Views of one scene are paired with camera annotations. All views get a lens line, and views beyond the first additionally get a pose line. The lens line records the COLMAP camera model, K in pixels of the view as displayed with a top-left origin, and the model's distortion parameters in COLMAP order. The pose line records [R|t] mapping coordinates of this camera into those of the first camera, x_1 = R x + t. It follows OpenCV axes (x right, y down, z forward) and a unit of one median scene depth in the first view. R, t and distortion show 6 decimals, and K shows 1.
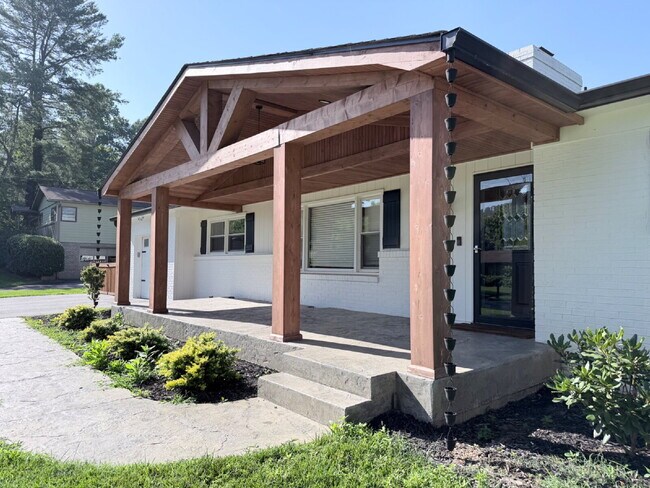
lens RADIAL K [[460.3, 0, 317.4], [0, 460.3, 245.0], [0, 0, 1]] dist [0.114964, -0.144099]
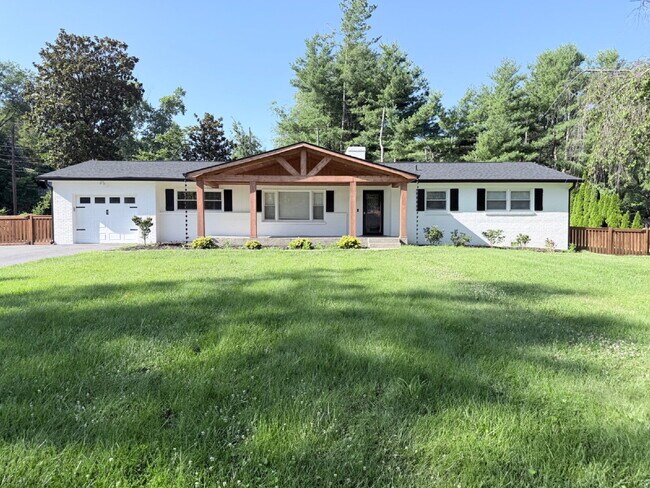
lens RADIAL K [[460.3, 0, 317.4], [0, 460.3, 245.0], [0, 0, 1]] dist [0.114964, -0.144099]
pose [[0.591649, -0.035536, 0.805412, -2.039713], [-0.033315, 0.997097, 0.068466, 0.017599], [-0.805507, -0.067340, 0.588748, -0.555111]]
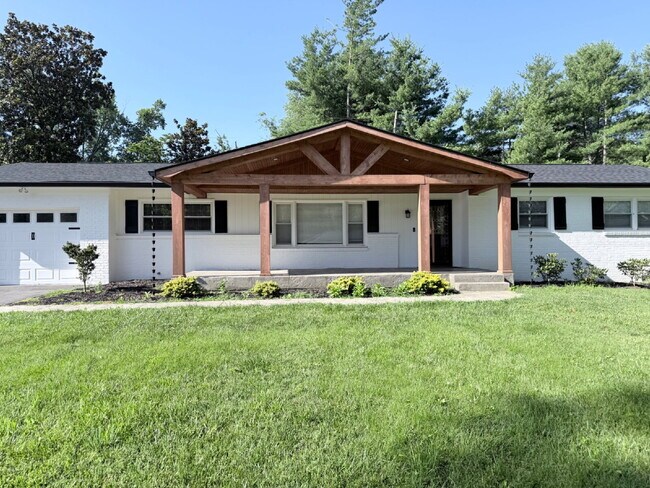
lens RADIAL K [[460.3, 0, 317.4], [0, 460.3, 245.0], [0, 0, 1]] dist [0.114964, -0.144099]
pose [[0.561531, -0.004971, 0.827441, -1.450288], [-0.025601, 0.999399, 0.023377, 0.018838], [-0.827060, -0.034310, 0.561066, 0.139329]]
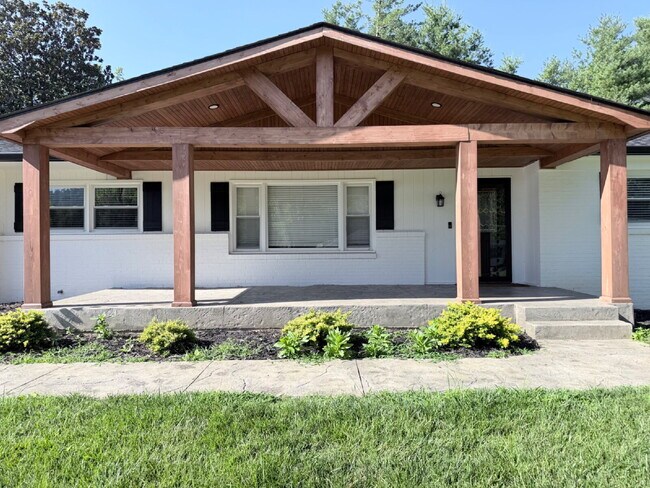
lens RADIAL K [[461.8, 0, 314.7], [0, 461.8, 243.4], [0, 0, 1]] dist [0.067194, -0.061179]
pose [[0.627699, -0.004366, 0.778444, -0.859769], [-0.022963, 0.999445, 0.024122, 0.016913], [-0.778117, -0.033016, 0.627251, 0.375888]]
